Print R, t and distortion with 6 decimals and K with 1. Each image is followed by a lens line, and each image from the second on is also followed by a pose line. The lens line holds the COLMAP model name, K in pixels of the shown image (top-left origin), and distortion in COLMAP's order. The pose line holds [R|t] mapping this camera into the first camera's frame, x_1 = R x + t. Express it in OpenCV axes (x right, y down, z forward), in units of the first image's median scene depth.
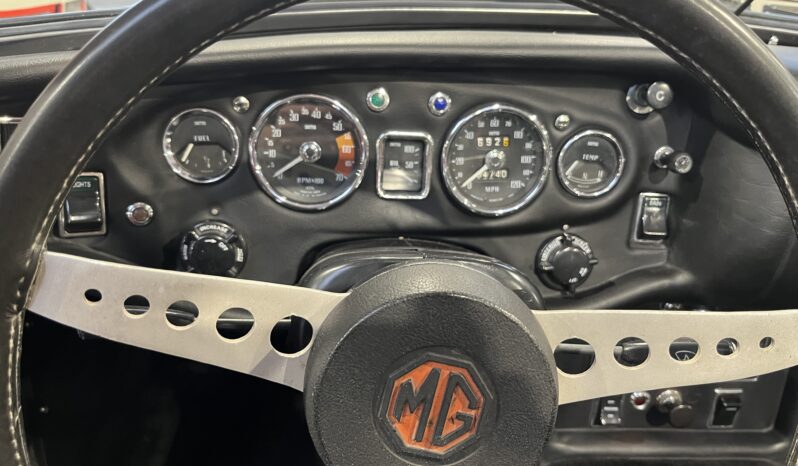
lens RADIAL K [[605.1, 0, 407.1], [0, 605.1, 232.6], [0, 0, 1]] dist [0.042895, -0.076856]
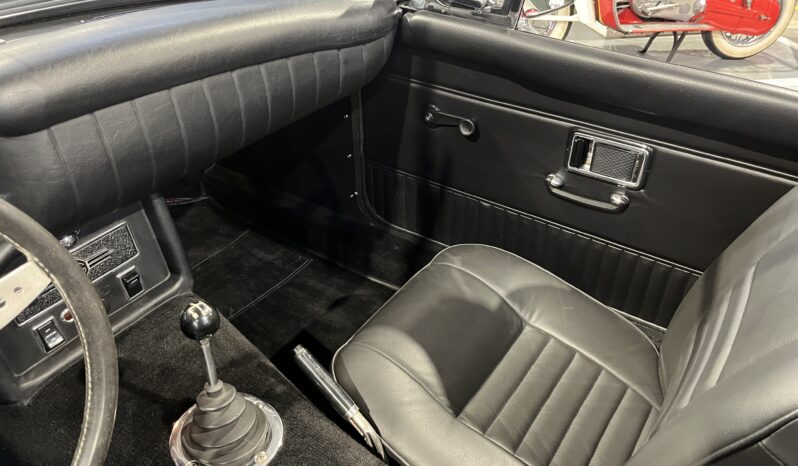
lens RADIAL K [[605.1, 0, 407.1], [0, 605.1, 232.6], [0, 0, 1]] dist [0.042895, -0.076856]
pose [[0.605268, -0.520136, 0.602585, 0.161715], [0.378523, 0.853998, 0.356942, -0.092256], [-0.700265, 0.012047, 0.713782, -0.589408]]
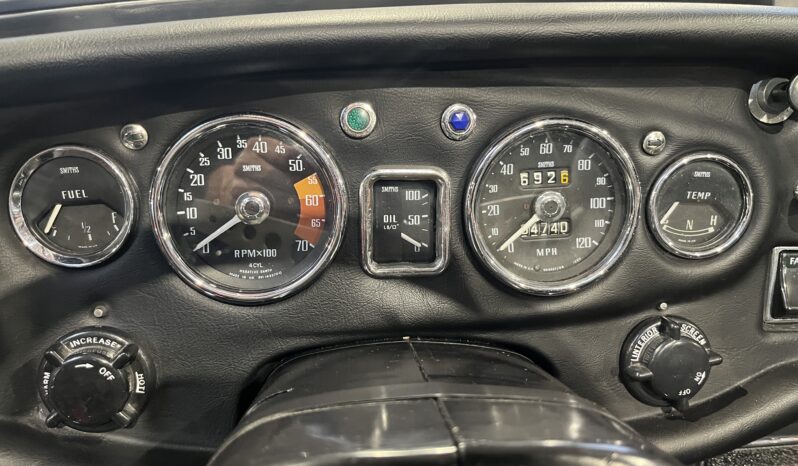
lens RADIAL K [[605.1, 0, 407.1], [0, 605.1, 232.6], [0, 0, 1]] dist [0.042895, -0.076856]
pose [[0.998883, -0.043852, -0.017609, 0.006940], [0.042675, 0.997138, -0.062410, -0.059806], [0.020296, 0.061589, 0.997895, 0.370933]]
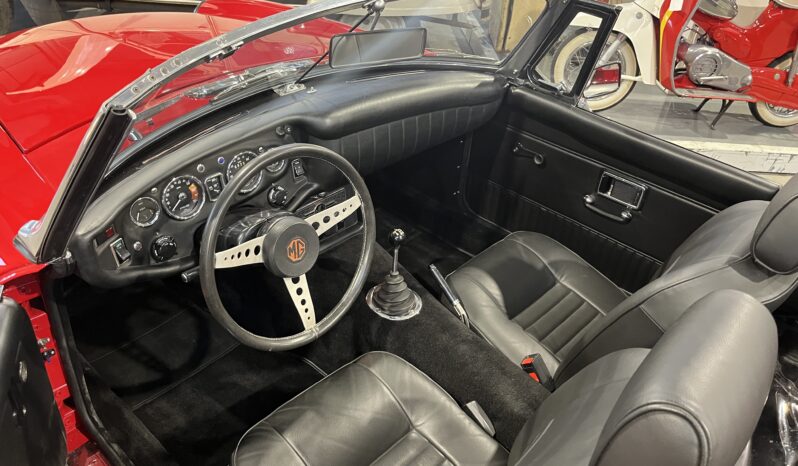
lens RADIAL K [[605.1, 0, 407.1], [0, 605.1, 232.6], [0, 0, 1]] dist [0.042895, -0.076856]
pose [[0.726194, -0.415741, 0.547541, -0.891227], [0.283208, 0.906623, 0.312775, -0.502208], [-0.626447, -0.072067, 0.776125, -1.503491]]
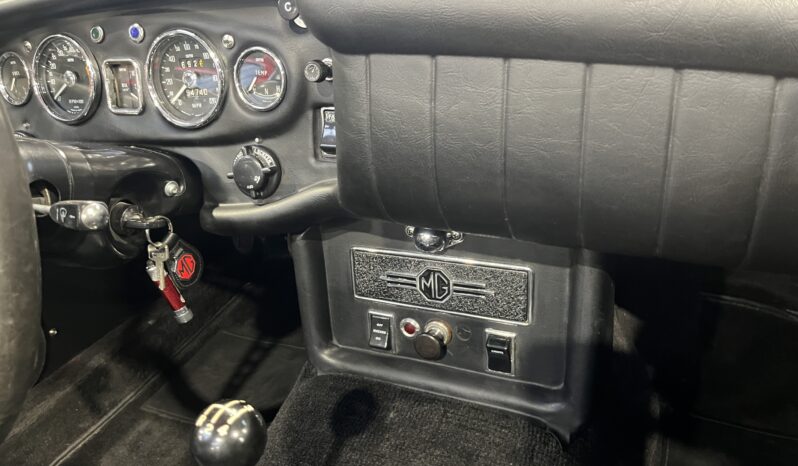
lens RADIAL K [[605.1, 0, 407.1], [0, 605.1, 232.6], [0, 0, 1]] dist [0.042895, -0.076856]
pose [[0.877892, 0.062995, -0.474697, 1.084013], [-0.051332, 0.997977, 0.037506, 0.108399], [0.476100, -0.008559, 0.879350, 0.173008]]
